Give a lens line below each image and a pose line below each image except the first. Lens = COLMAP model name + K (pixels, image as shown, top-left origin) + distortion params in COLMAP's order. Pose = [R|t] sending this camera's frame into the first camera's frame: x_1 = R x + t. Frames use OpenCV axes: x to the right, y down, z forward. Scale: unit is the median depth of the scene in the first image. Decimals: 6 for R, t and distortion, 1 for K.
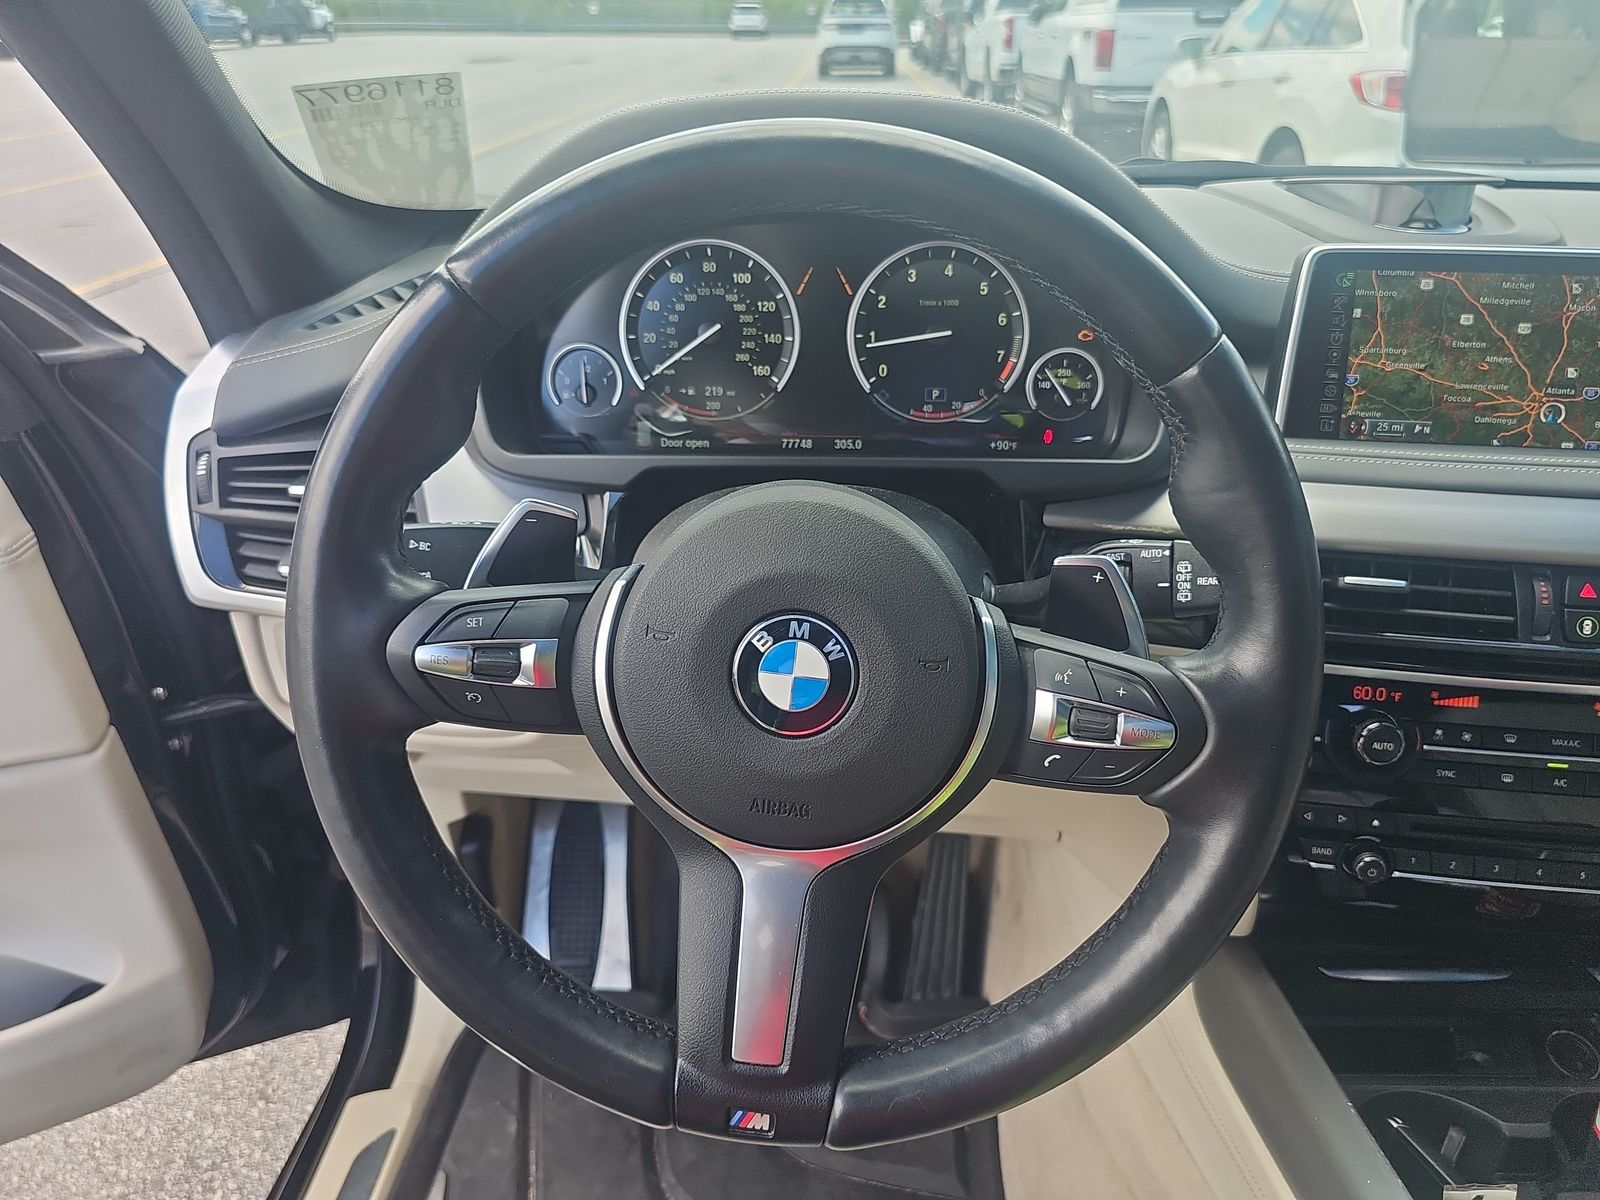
lens RADIAL K [[1115.3, 0, 840.0], [0, 1115.3, 602.3], [0, 0, 1]] dist [0.031413, -0.040755]
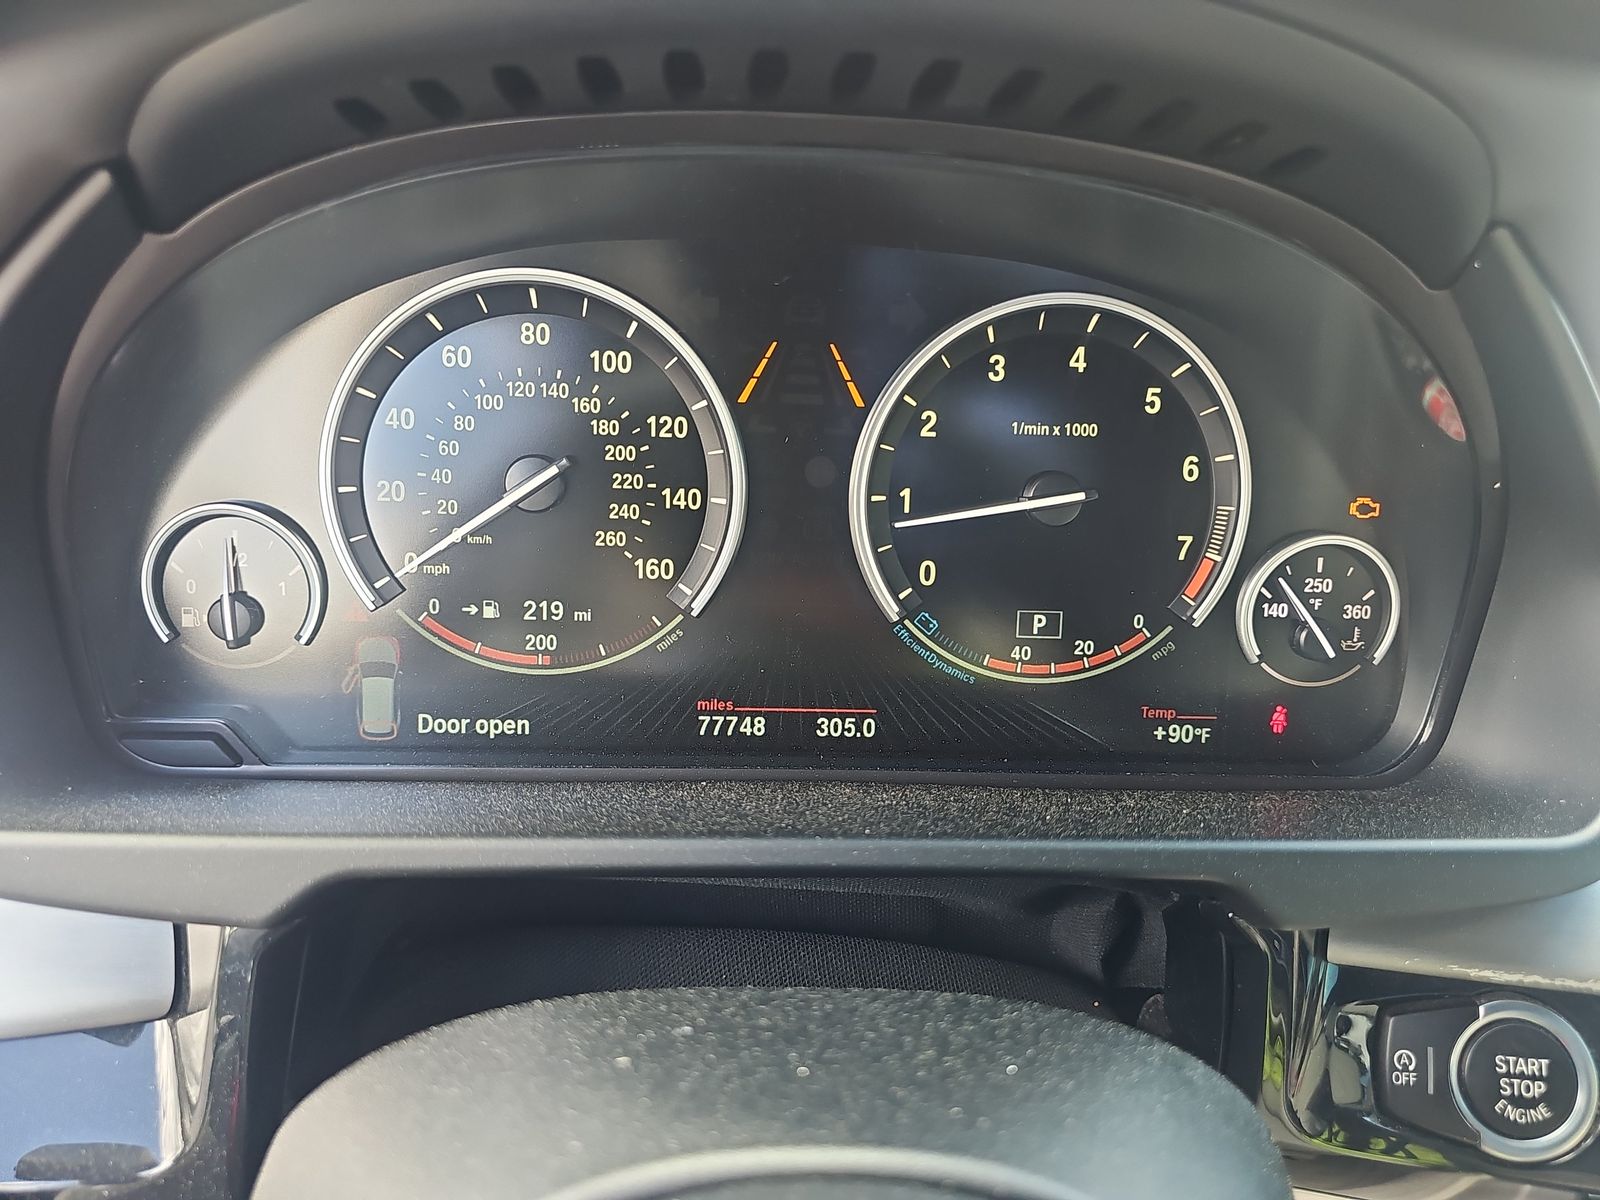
lens RADIAL K [[1115.3, 0, 840.0], [0, 1115.3, 602.3], [0, 0, 1]] dist [0.031413, -0.040755]
pose [[0.993876, 0.007007, 0.110279, -0.047008], [-0.002343, 0.999100, -0.042362, -0.179859], [-0.110477, 0.041844, 0.992997, 0.567565]]
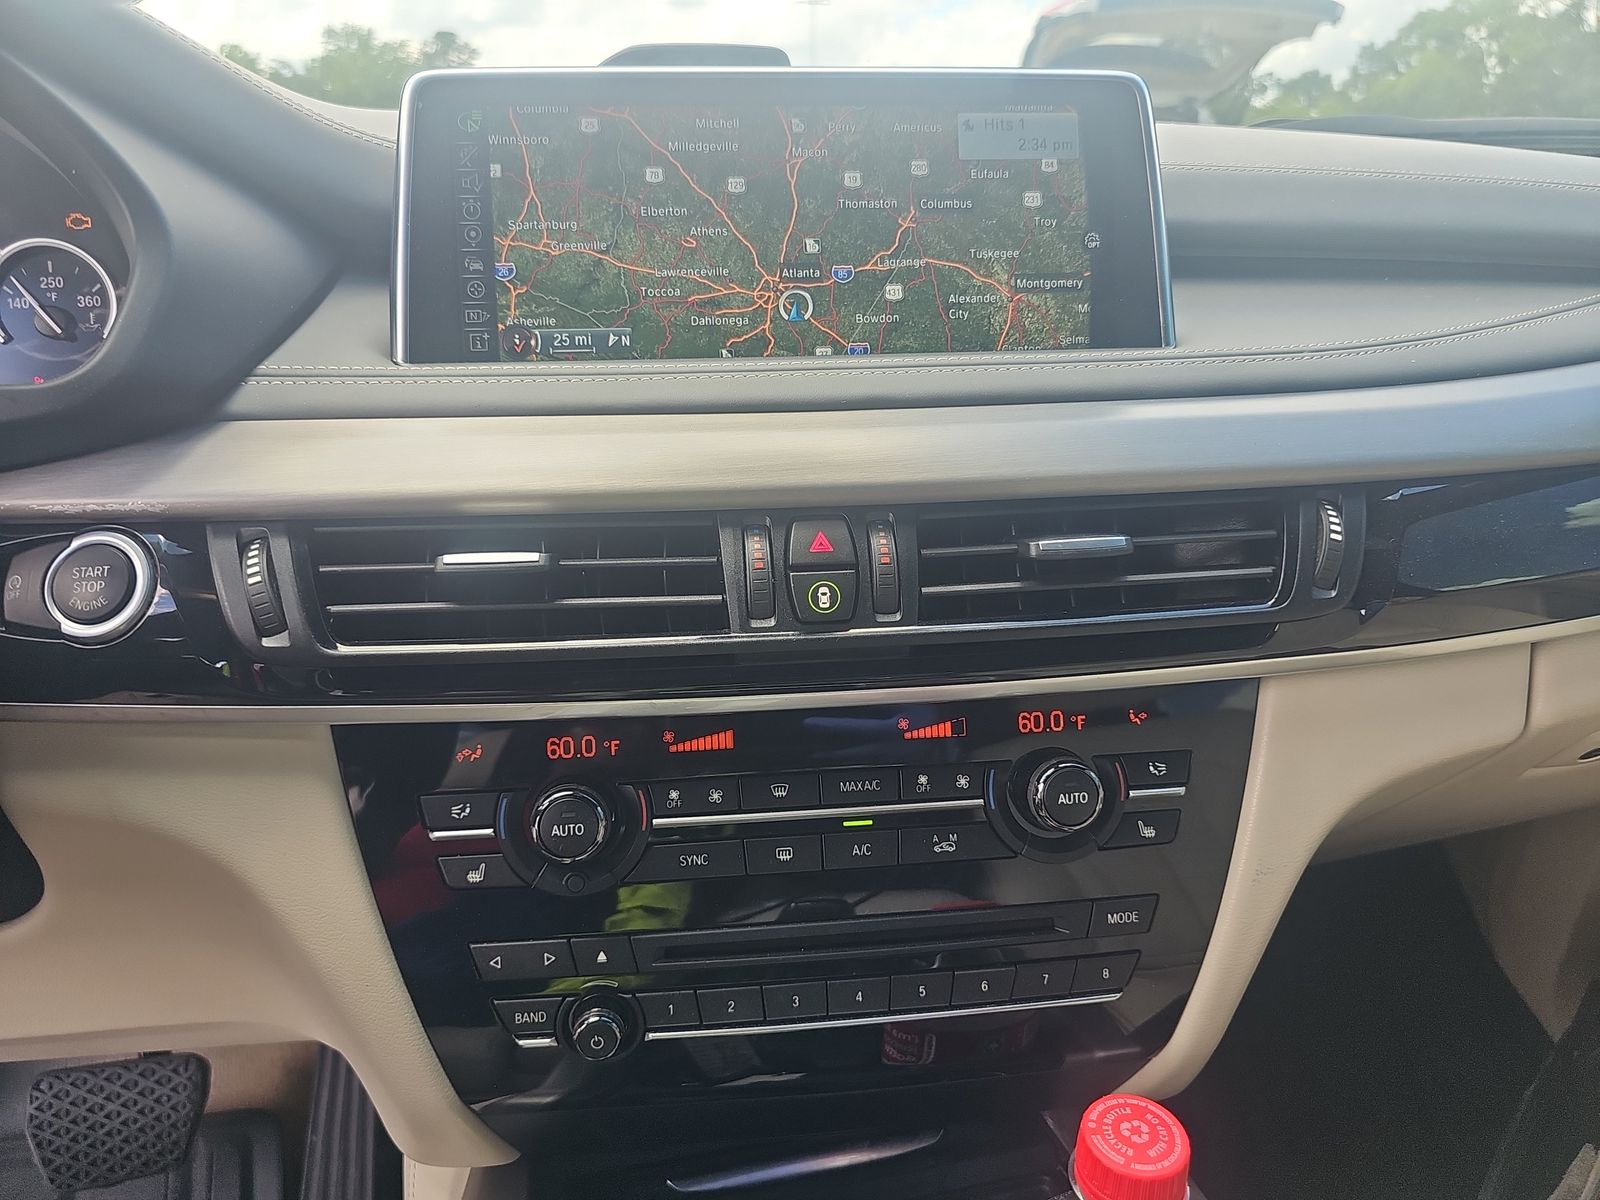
lens RADIAL K [[1121.8, 0, 823.3], [0, 1121.8, 590.2], [0, 0, 1]] dist [0.027827, 0.000233]
pose [[0.971186, -0.087706, 0.221599, 0.461515], [0.114436, 0.987233, -0.110798, 0.077729], [-0.209052, 0.132964, 0.968823, 0.337266]]
